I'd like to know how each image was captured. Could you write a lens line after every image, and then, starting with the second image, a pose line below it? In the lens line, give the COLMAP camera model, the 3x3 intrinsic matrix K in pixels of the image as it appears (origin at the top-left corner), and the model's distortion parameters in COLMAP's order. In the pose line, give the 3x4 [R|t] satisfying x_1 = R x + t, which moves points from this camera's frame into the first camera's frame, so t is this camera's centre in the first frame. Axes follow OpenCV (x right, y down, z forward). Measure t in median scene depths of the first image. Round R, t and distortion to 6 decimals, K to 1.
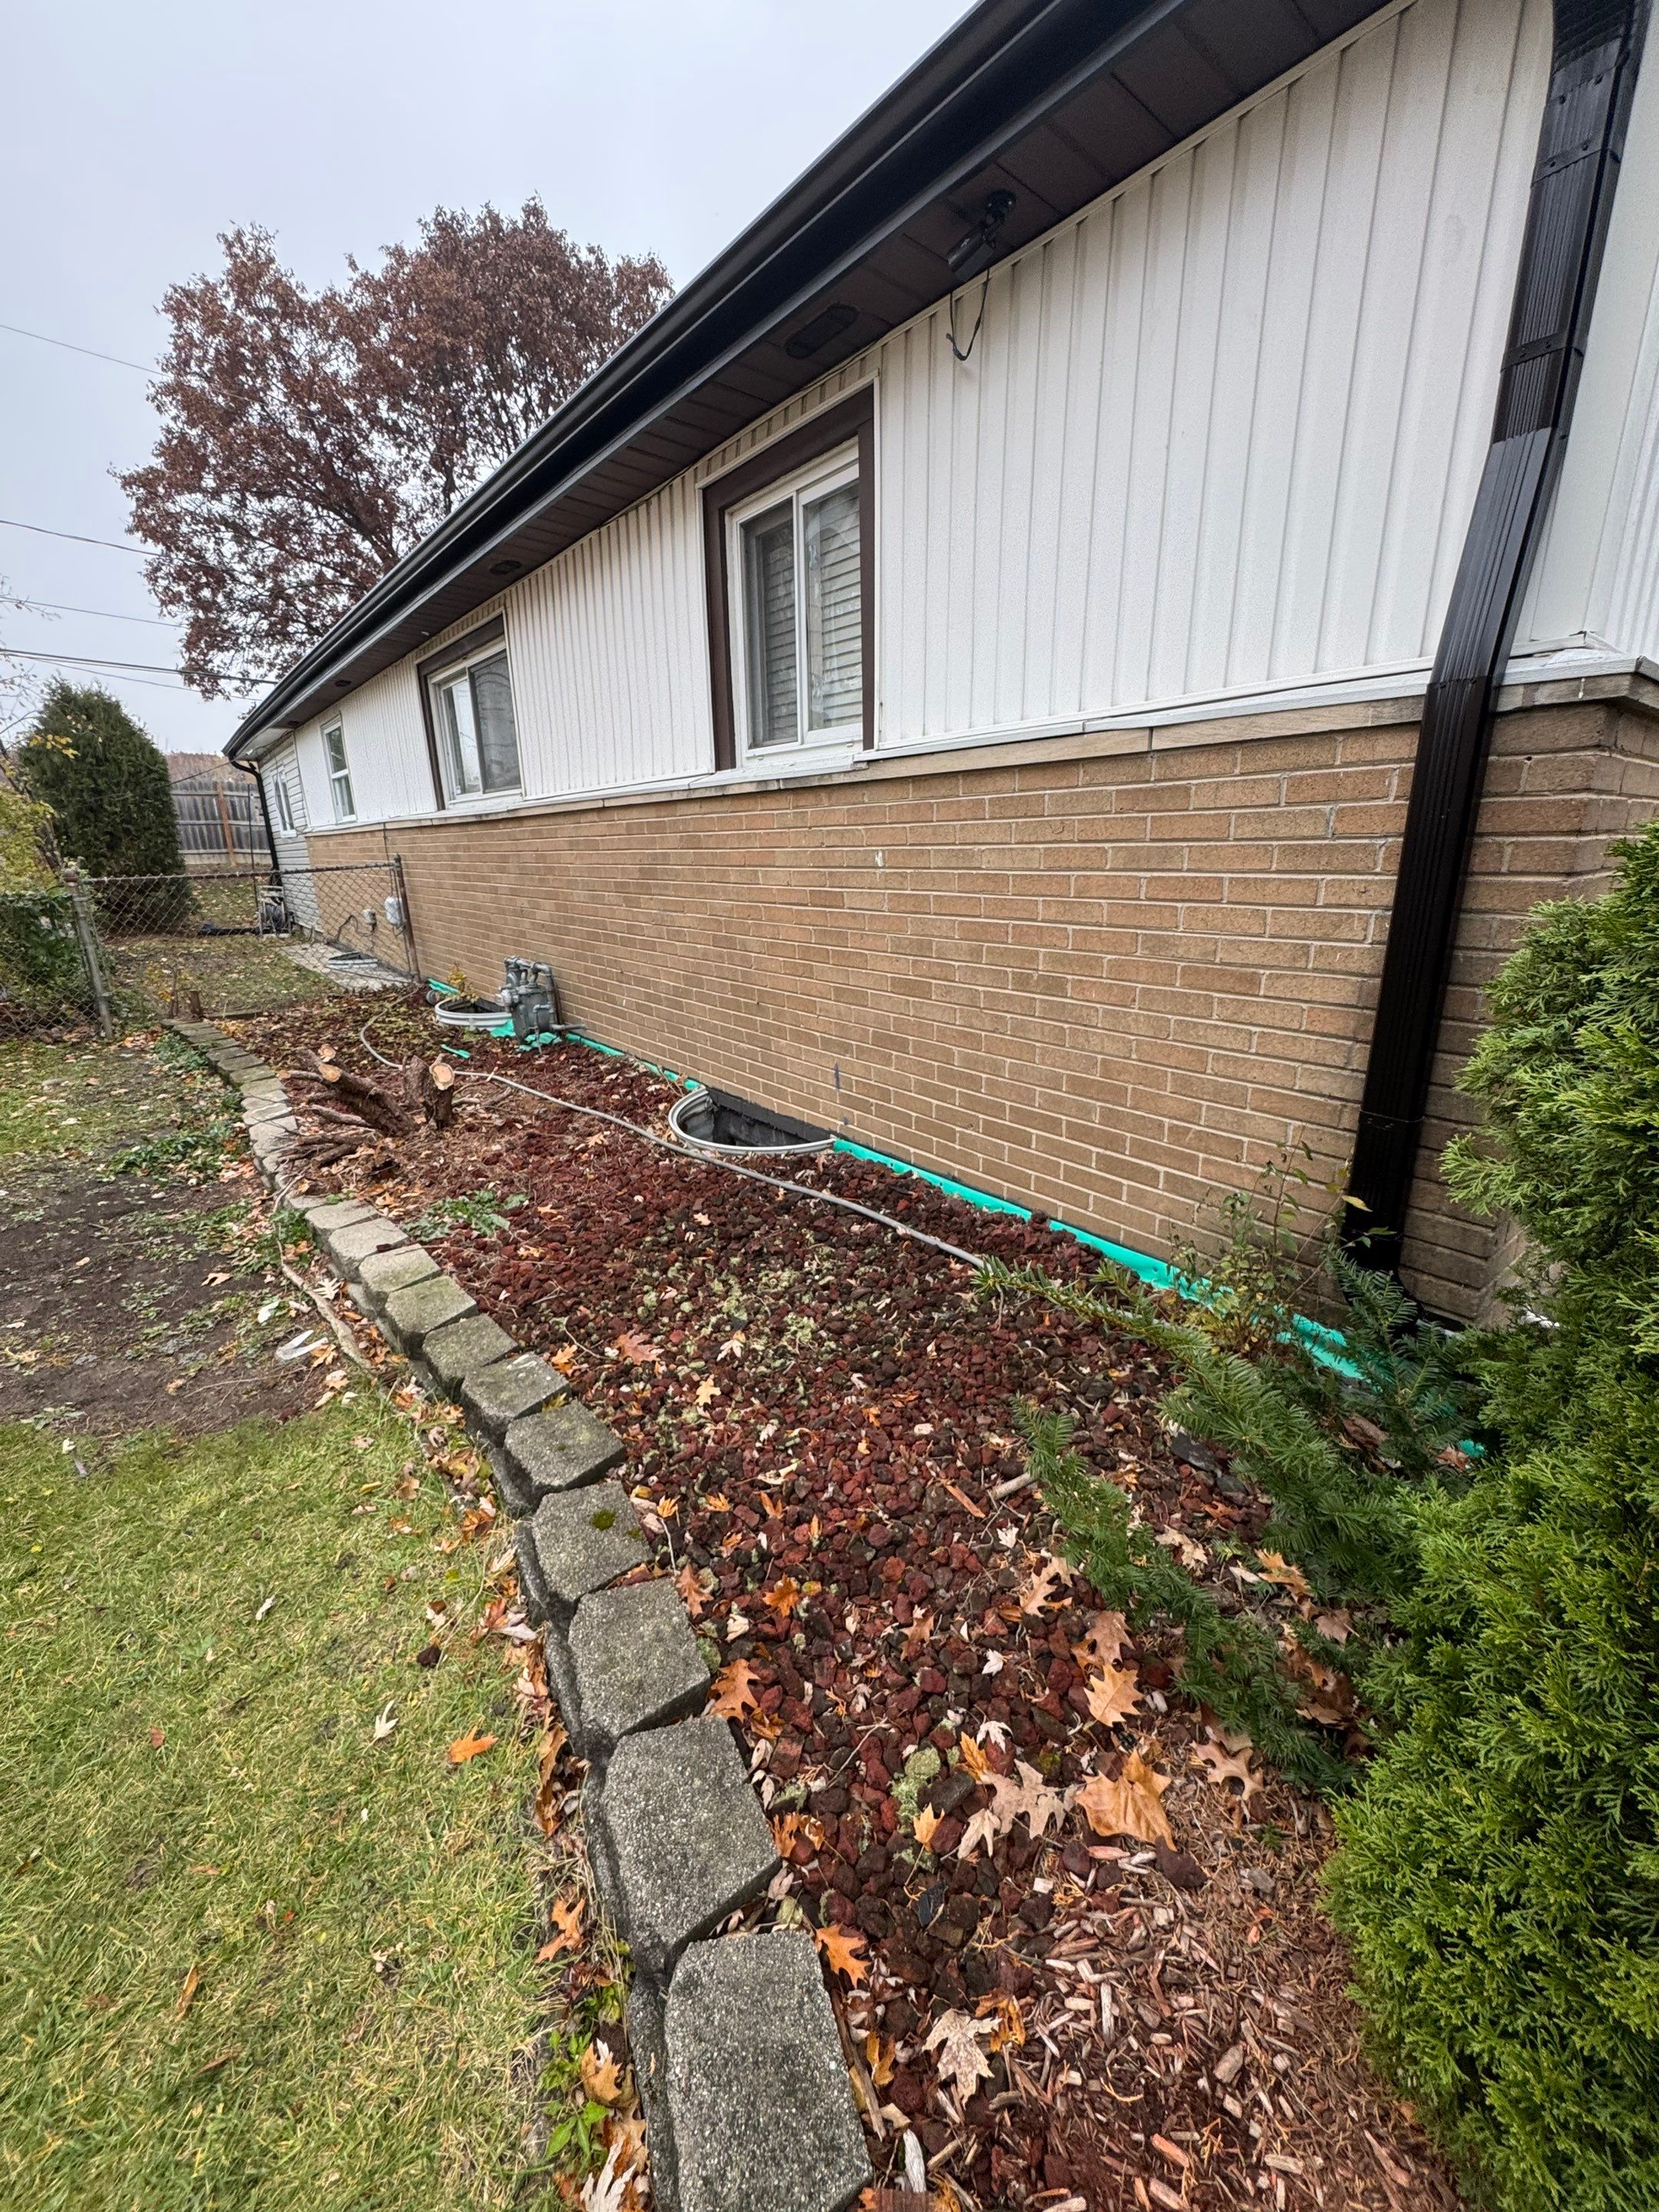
lens RADIAL K [[882.5, 0, 829.9], [0, 882.5, 1098.7], [0, 0, 1]] dist [-0.003283, 0.001067]
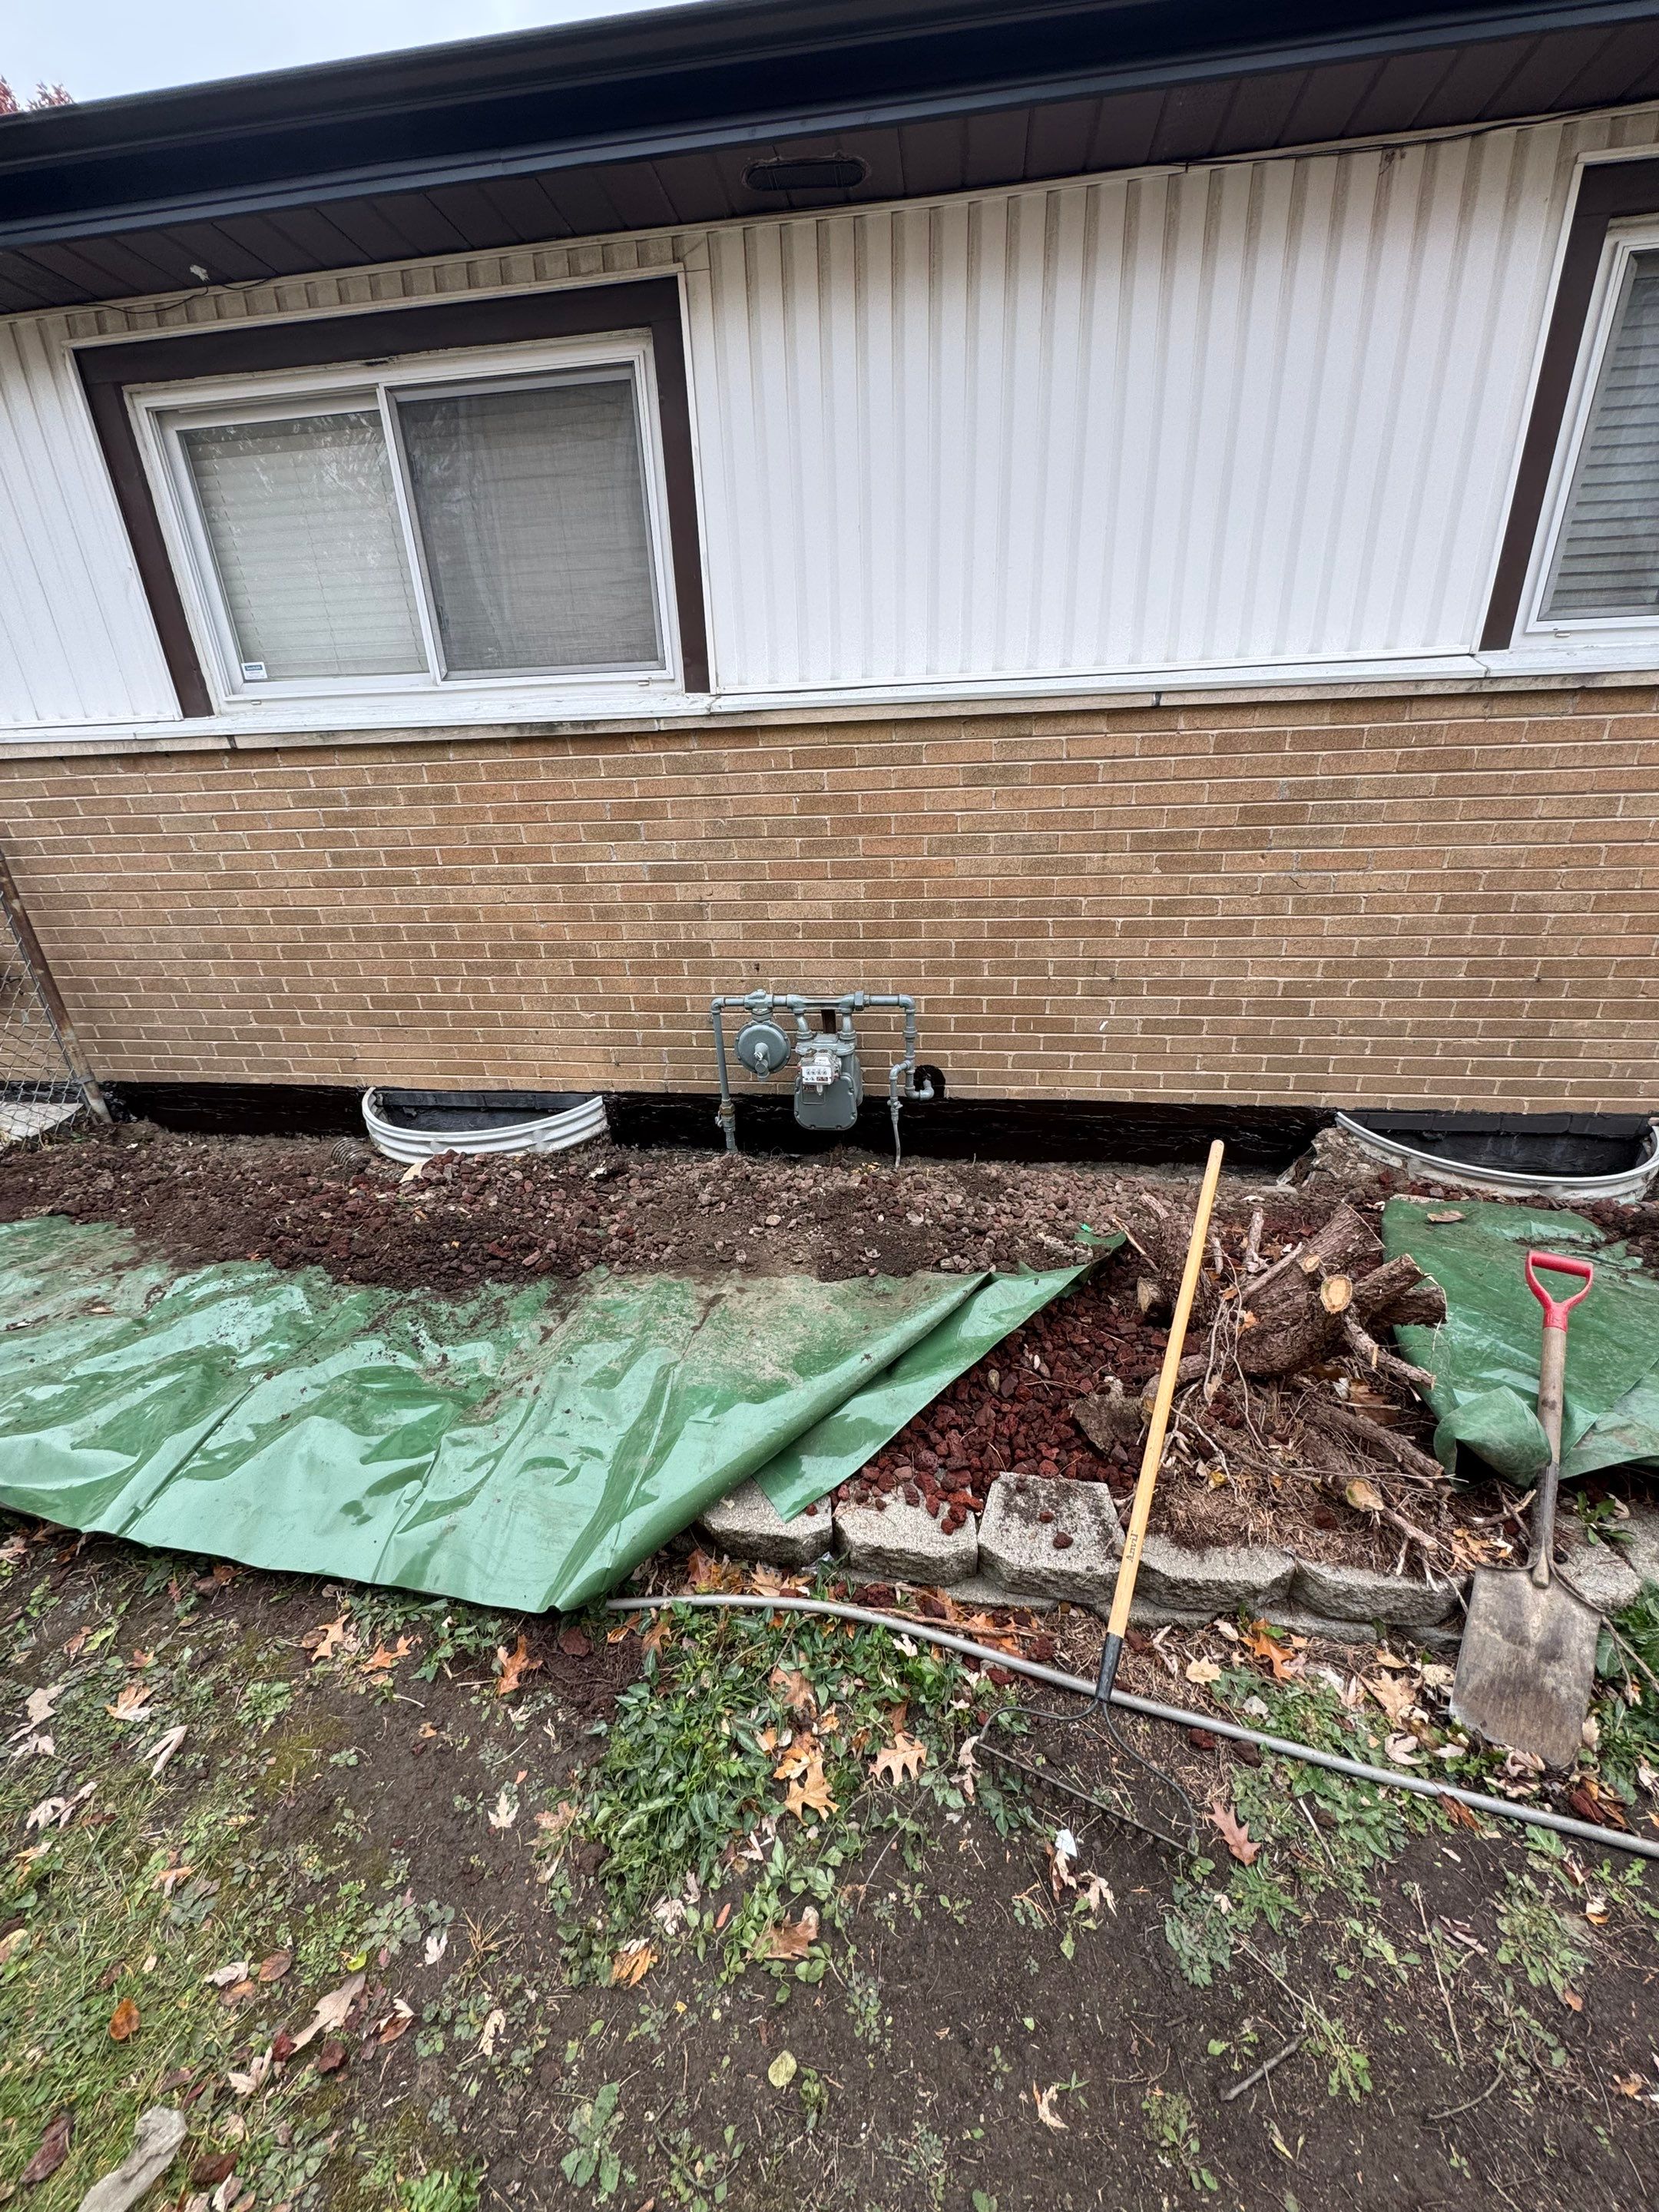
lens RADIAL K [[882.5, 0, 840.2], [0, 882.5, 1116.5], [0, 0, 1]] dist [-0.003283, 0.001067]
pose [[0.729267, -0.272951, 0.627430, -1.017696], [0.213173, 0.961983, 0.170720, -0.250907], [-0.650175, 0.009251, 0.759728, 0.817214]]
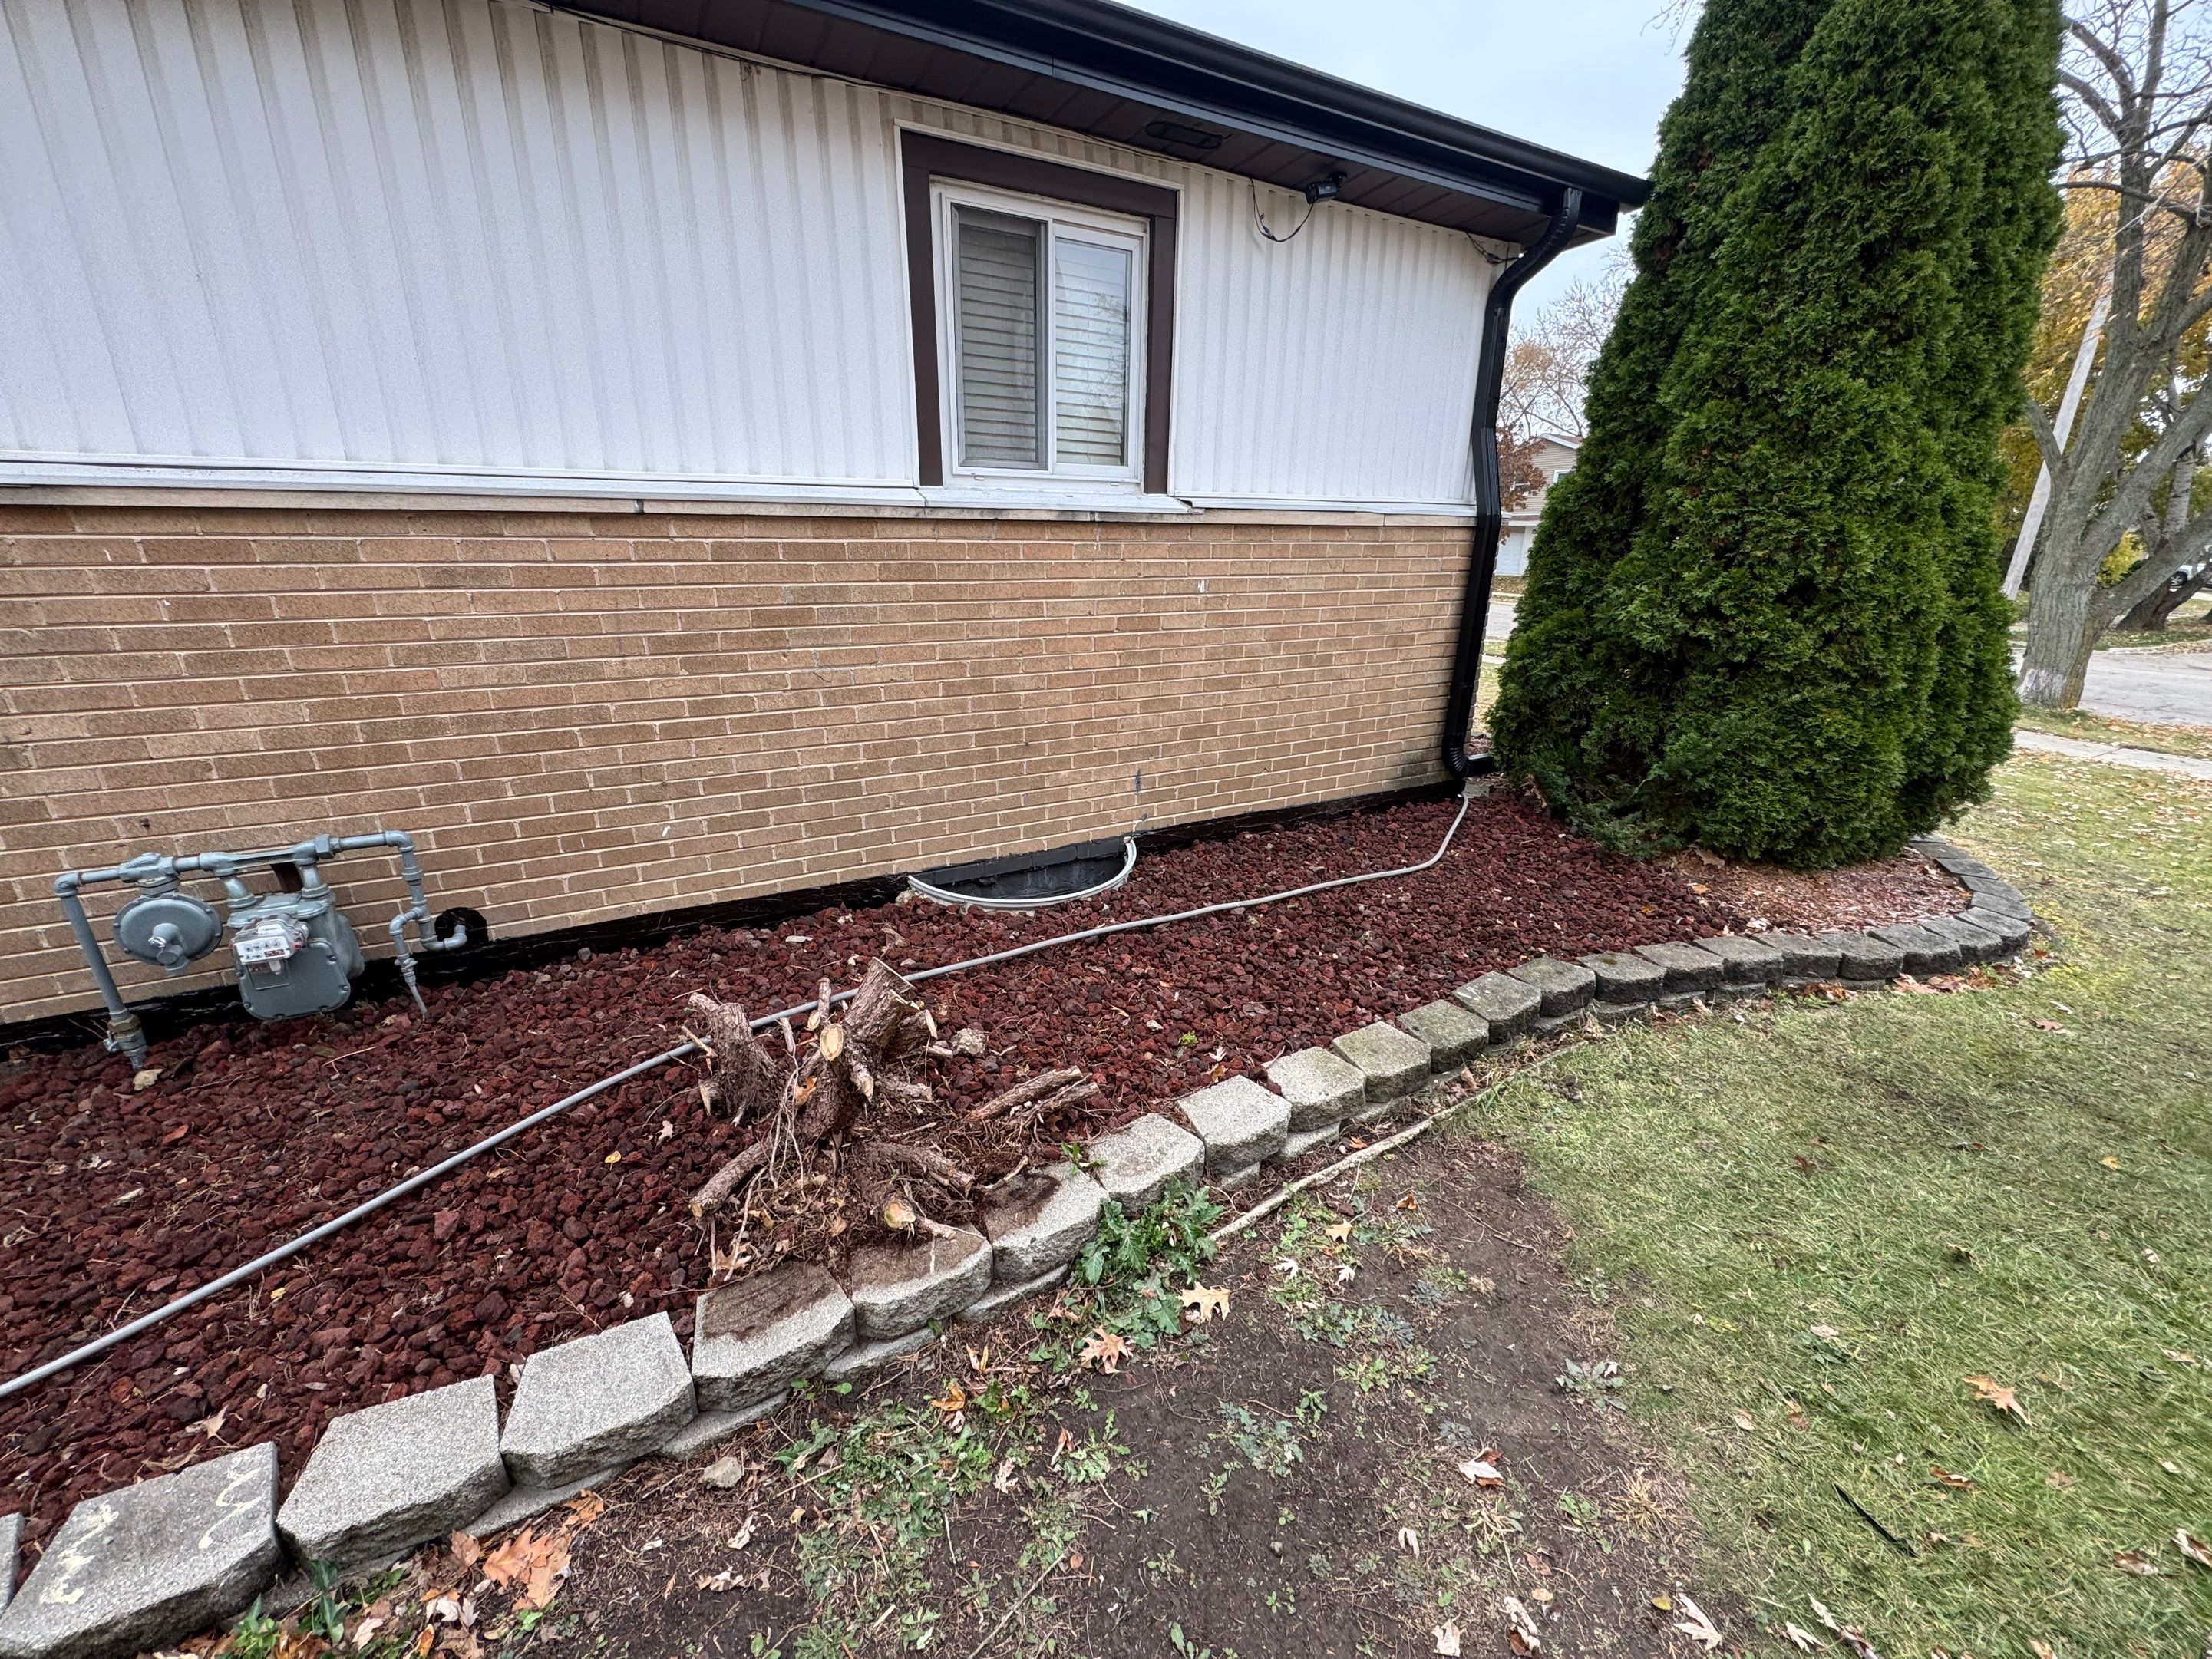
lens RADIAL K [[882.4, 0, 1108.7], [0, 882.4, 834.8], [0, 0, 1]] dist [-0.003283, 0.001067]
pose [[0.161671, -0.291319, 0.942866, -0.983979], [0.267206, 0.932667, 0.242350, -0.222459], [-0.949981, 0.212758, 0.228627, 0.721868]]
